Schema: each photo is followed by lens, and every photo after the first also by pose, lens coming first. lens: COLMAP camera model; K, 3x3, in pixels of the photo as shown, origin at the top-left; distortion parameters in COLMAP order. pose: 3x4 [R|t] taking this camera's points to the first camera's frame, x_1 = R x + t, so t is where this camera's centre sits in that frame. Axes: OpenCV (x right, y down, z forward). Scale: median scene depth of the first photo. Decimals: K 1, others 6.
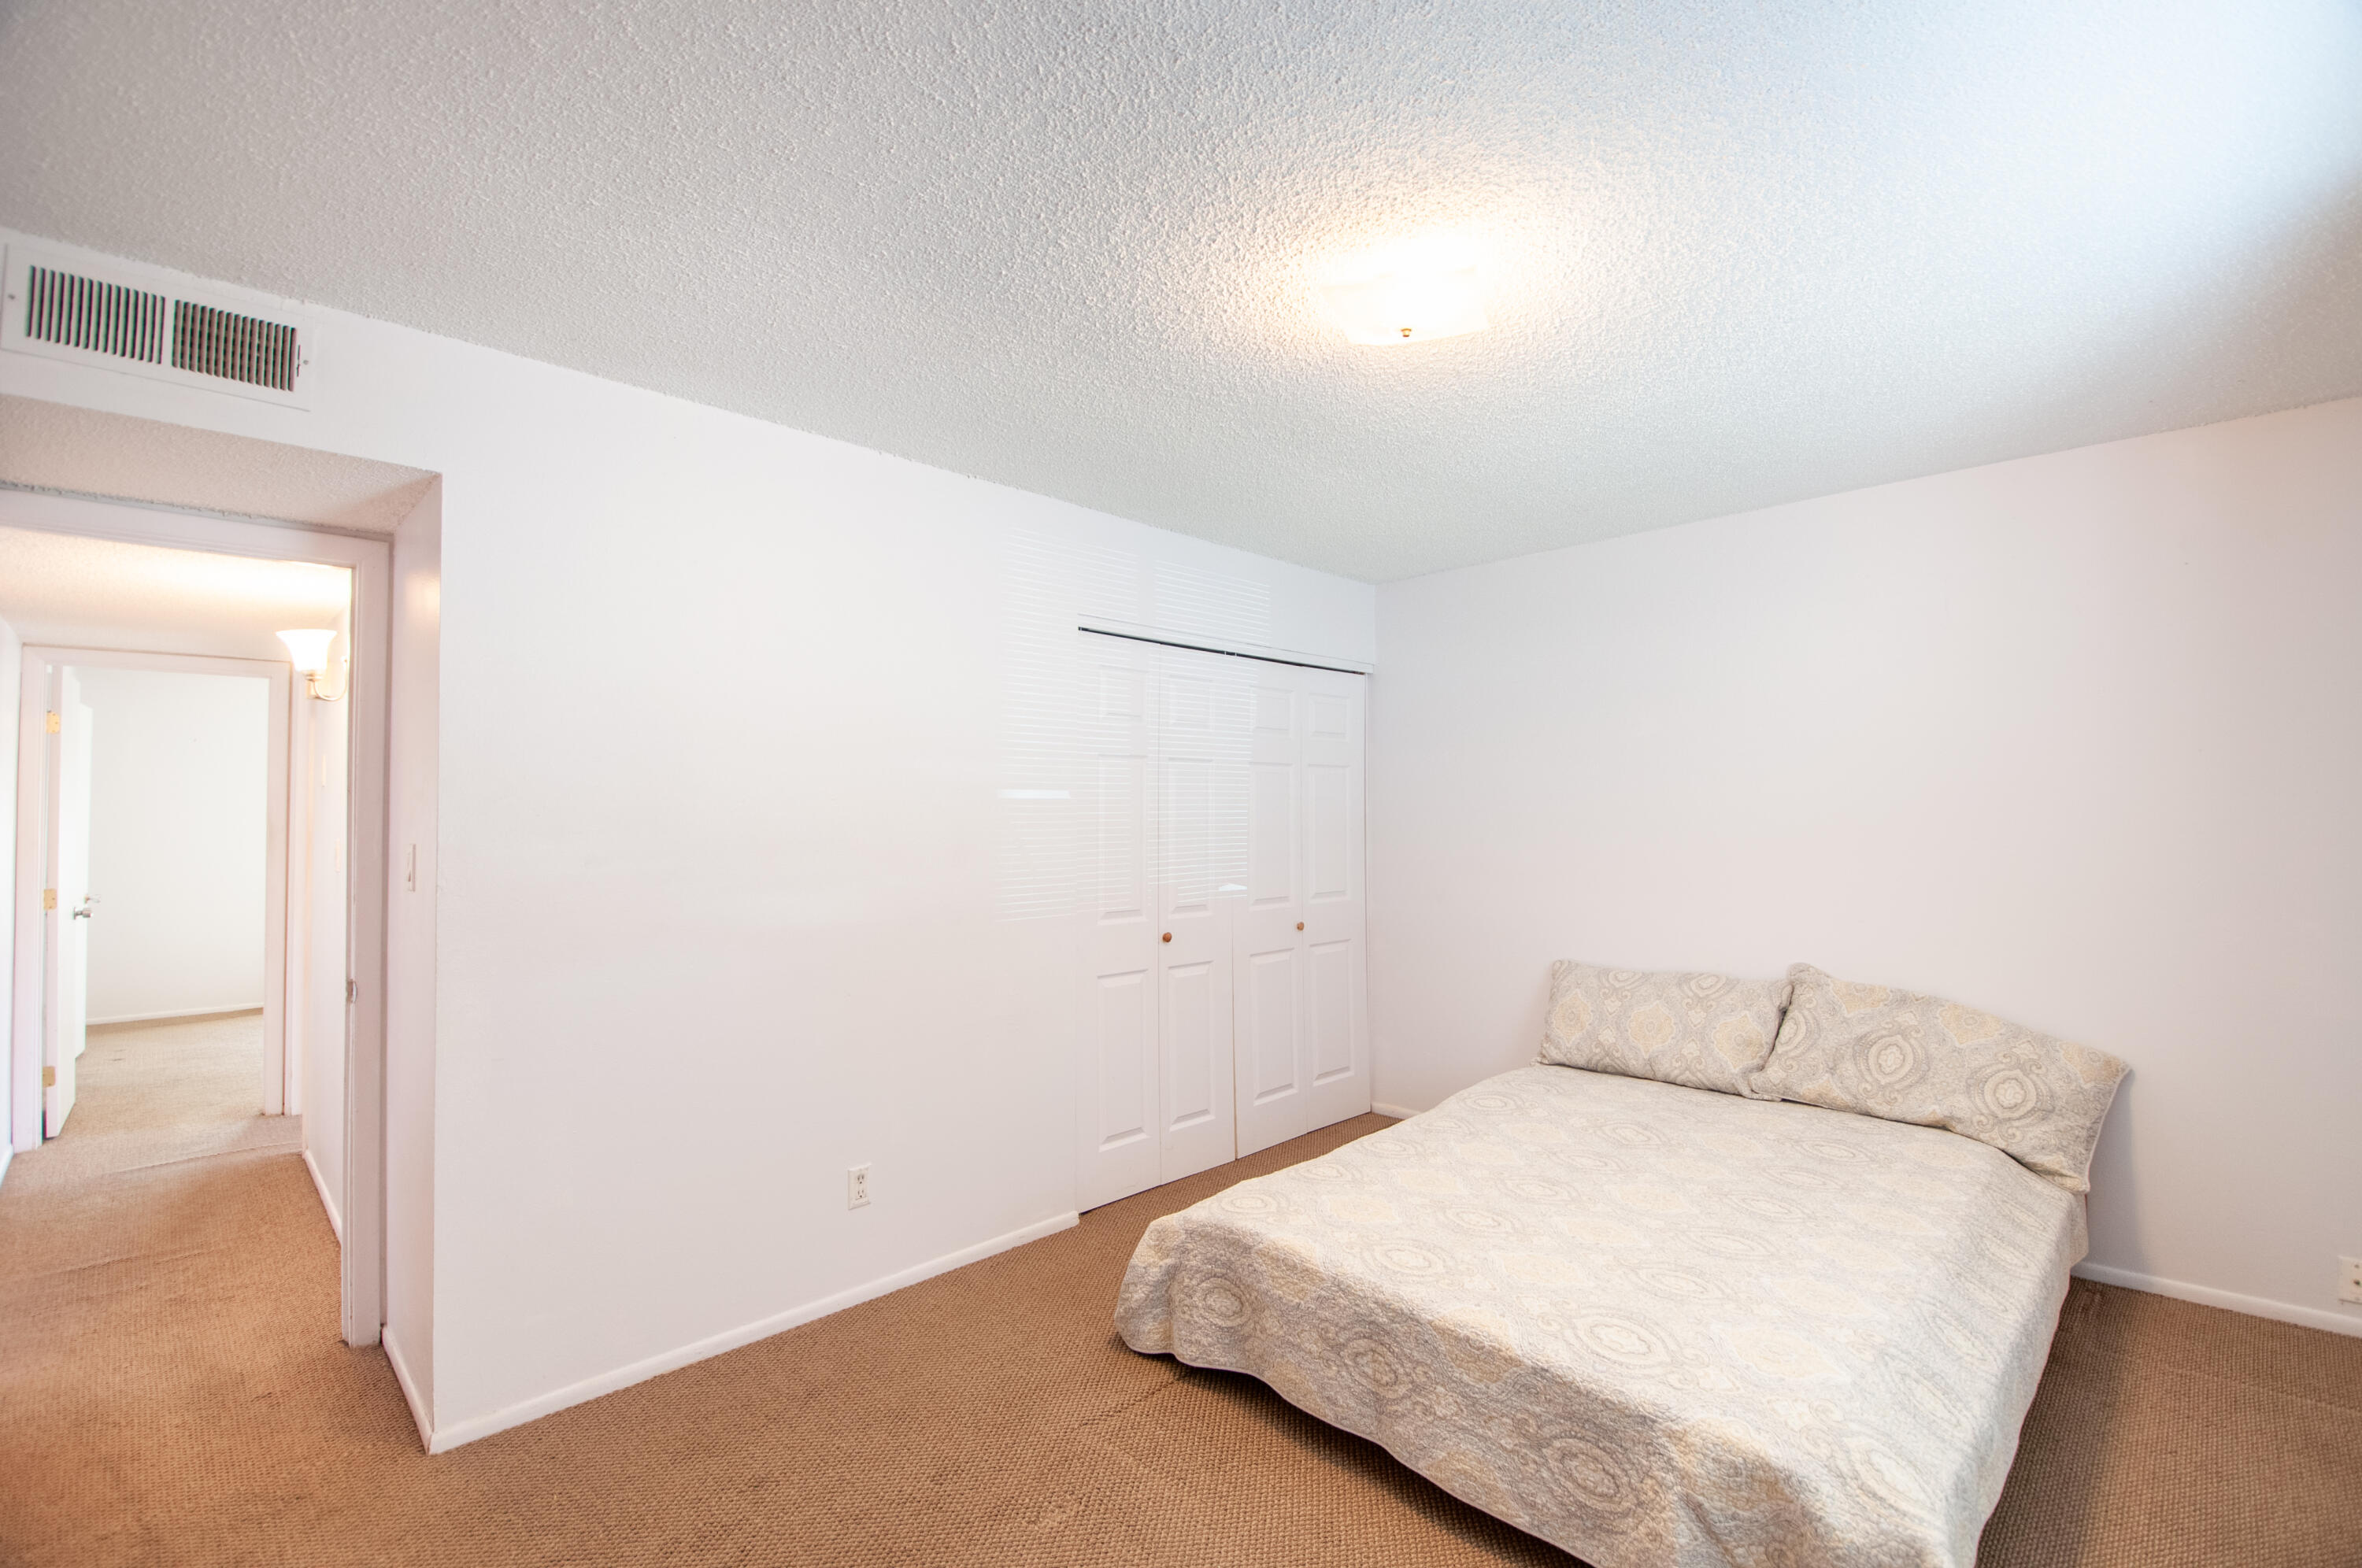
lens RADIAL K [[1037.8, 0, 1181.9], [0, 1037.8, 801.5], [0, 0, 1]] dist [-0.028491, -0.000445]
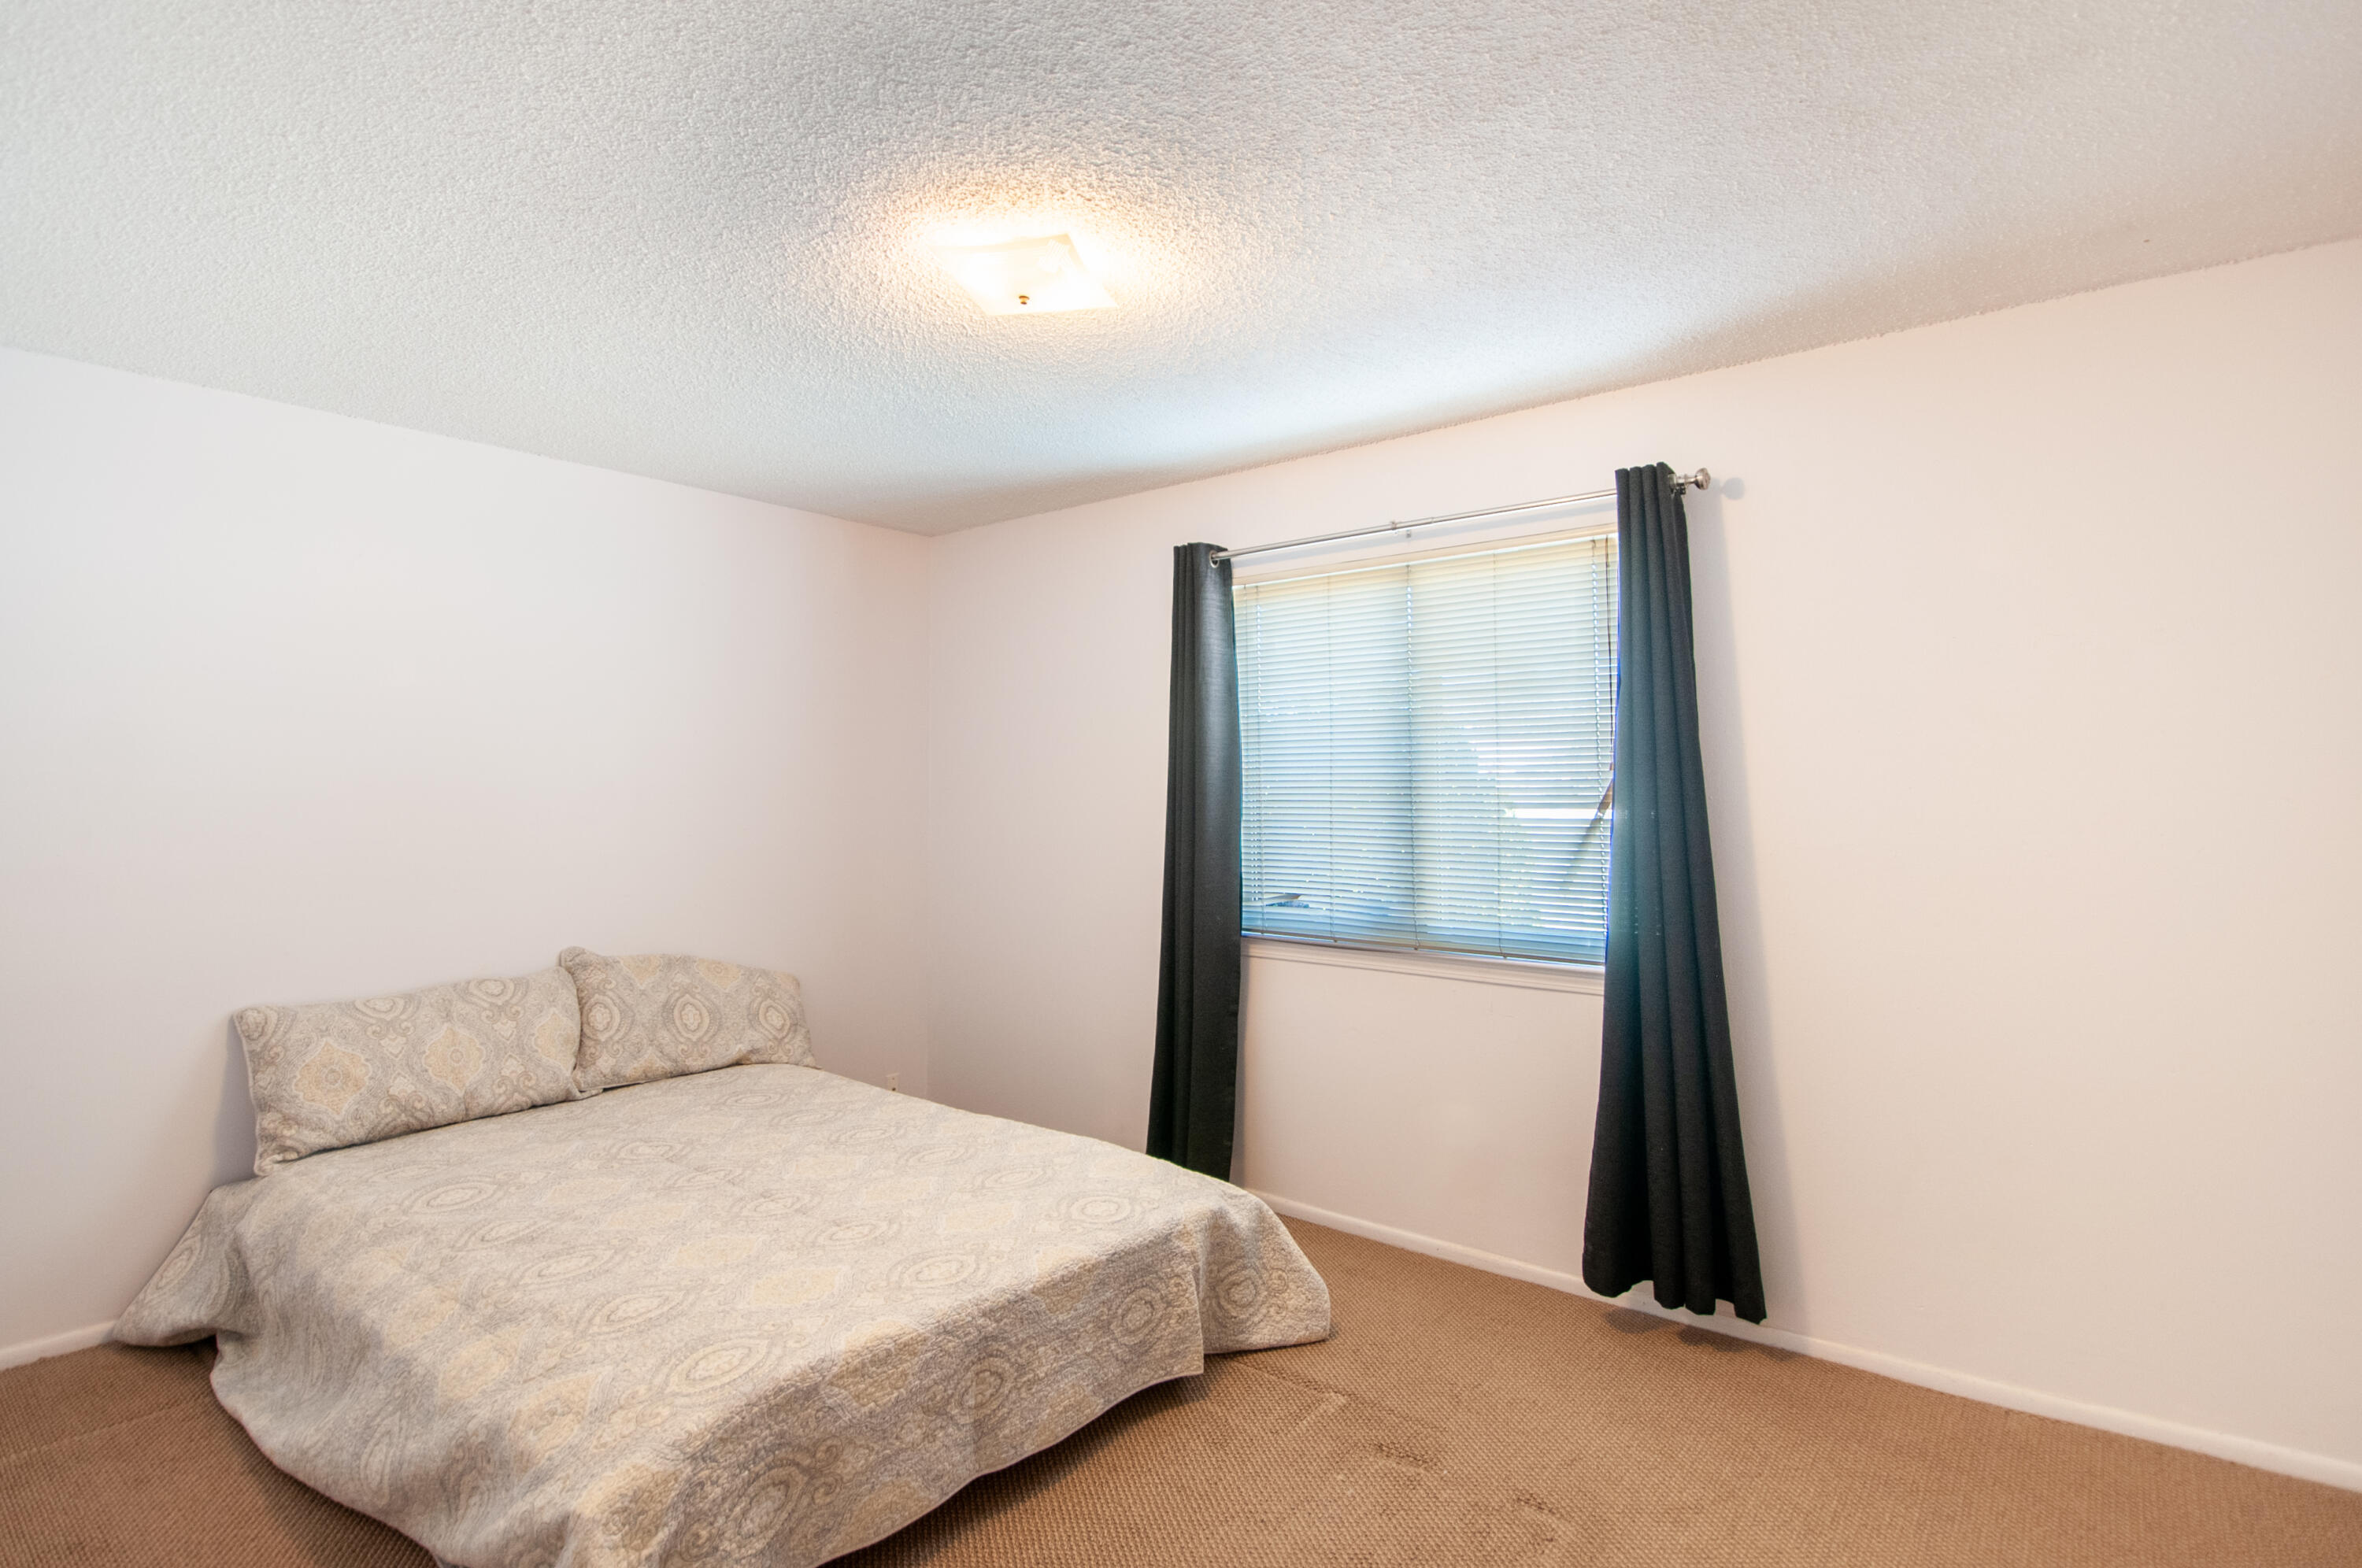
lens RADIAL K [[1139.1, 0, 1182.3], [0, 1139.1, 766.3], [0, 0, 1]] dist [-0.016912, -0.001658]
pose [[-0.113202, 0.025690, 0.993240, -0.704390], [-0.000747, 0.999663, -0.025941, 0.025157], [-0.993572, -0.003679, -0.113145, 0.794504]]
